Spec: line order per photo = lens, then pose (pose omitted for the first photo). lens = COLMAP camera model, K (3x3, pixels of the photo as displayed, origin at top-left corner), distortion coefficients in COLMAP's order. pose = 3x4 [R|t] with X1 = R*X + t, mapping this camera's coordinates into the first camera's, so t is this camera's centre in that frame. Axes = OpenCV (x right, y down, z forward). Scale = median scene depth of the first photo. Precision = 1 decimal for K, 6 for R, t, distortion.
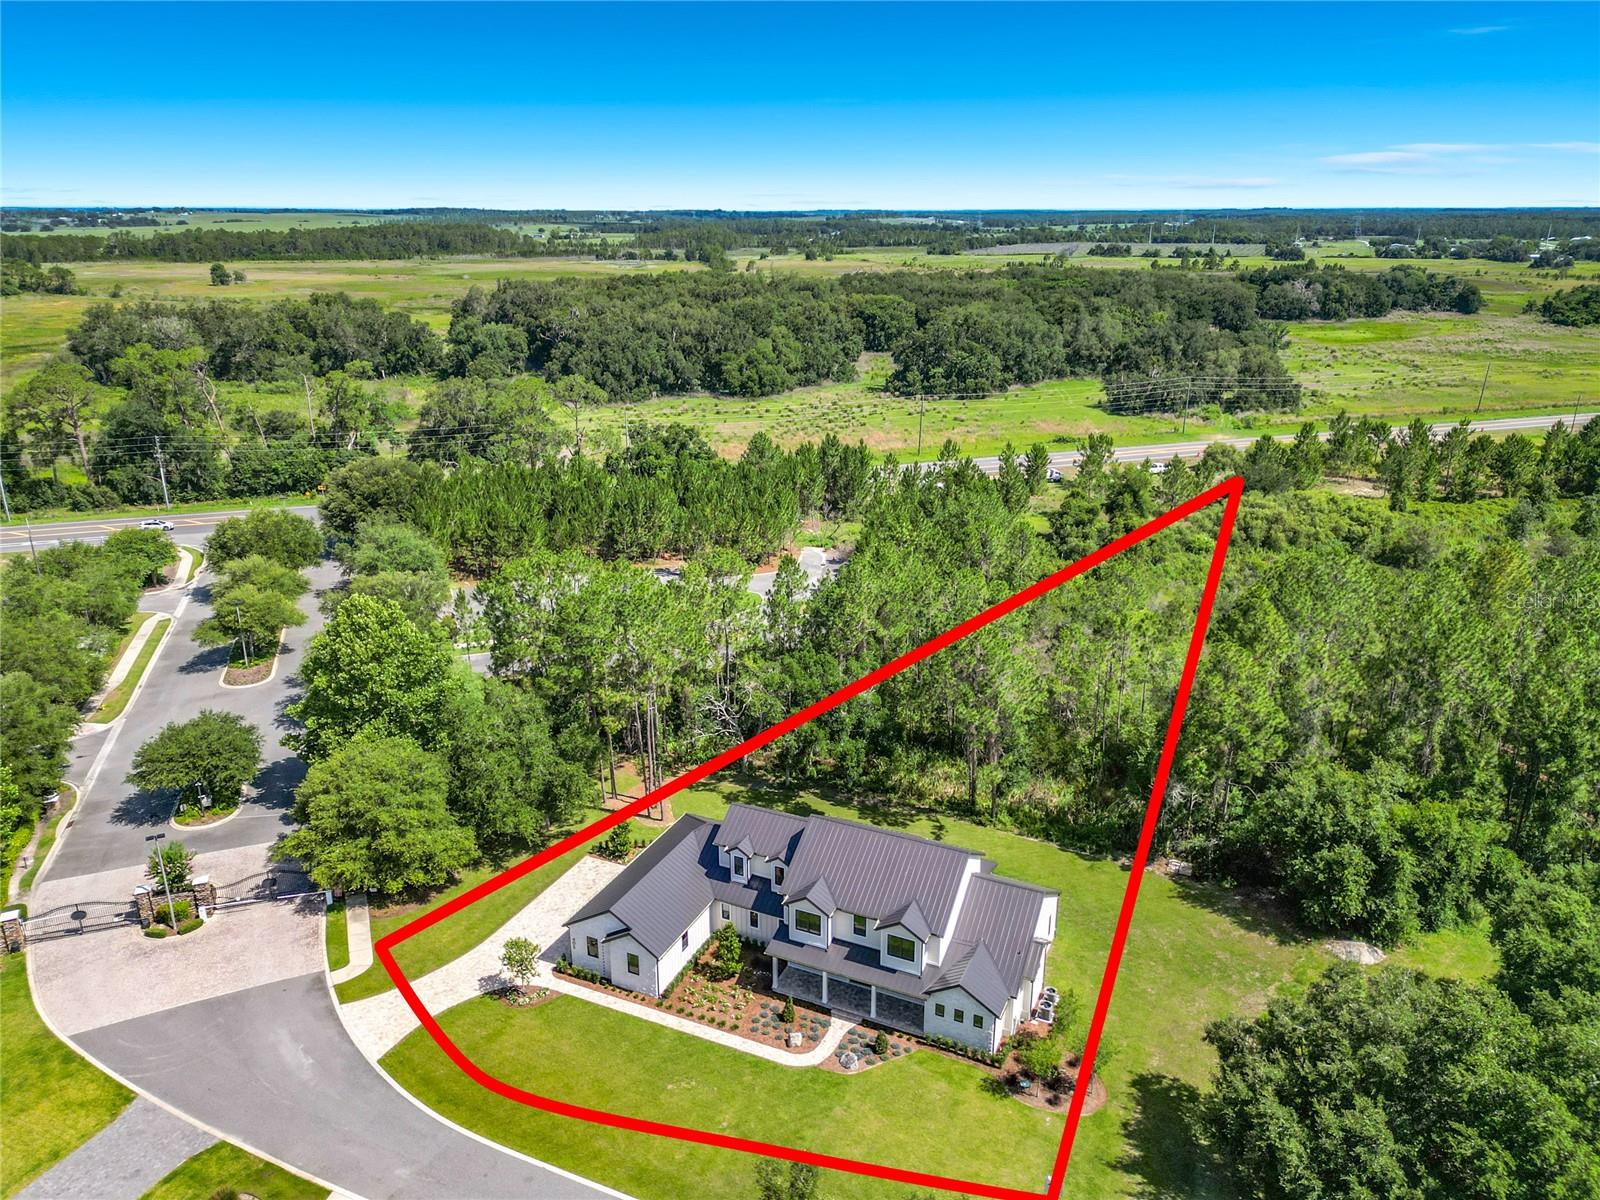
lens RADIAL K [[1134.7, 0, 792.0], [0, 1134.7, 601.8], [0, 0, 1]] dist [0.057237, -0.040930]
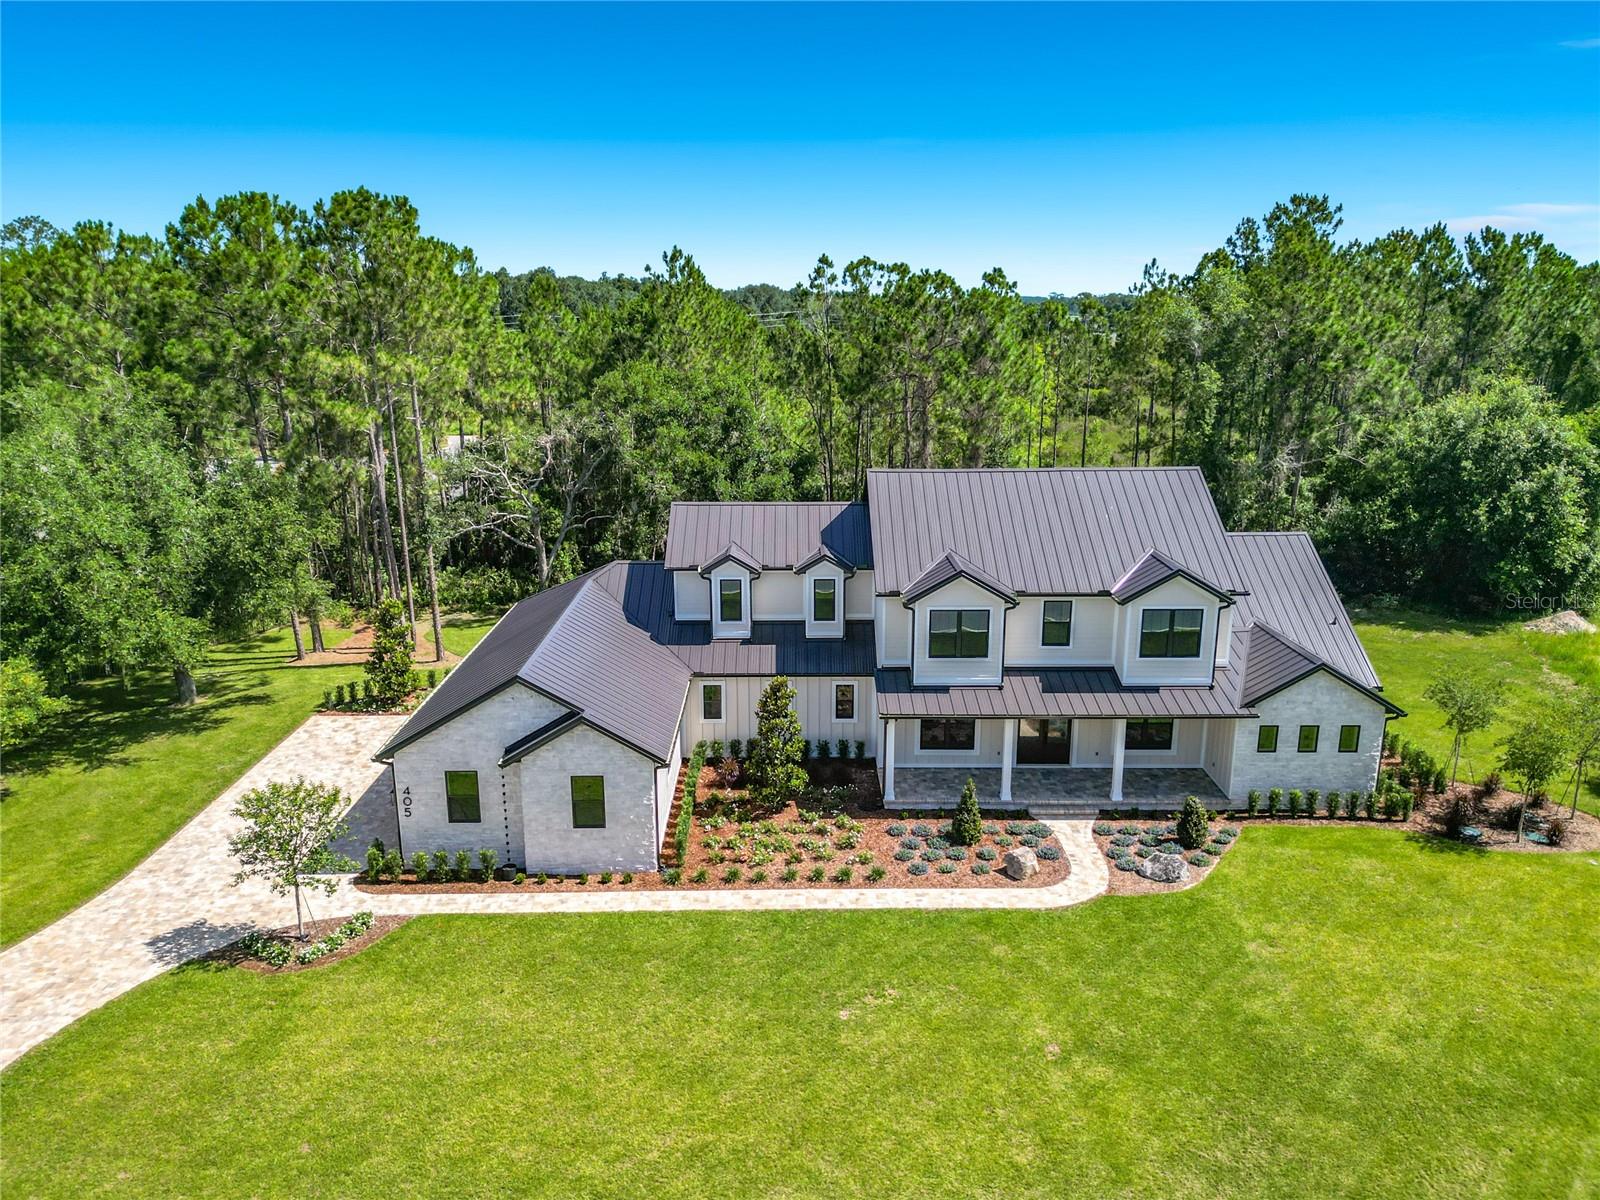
lens RADIAL K [[1134.7, 0, 790.6], [0, 1134.7, 596.1], [0, 0, 1]] dist [0.057237, -0.040930]
pose [[0.902844, -0.101132, 0.417905, -0.237642], [0.135322, 0.989387, -0.052922, 0.275402], [-0.408118, 0.104332, 0.906948, 0.589518]]
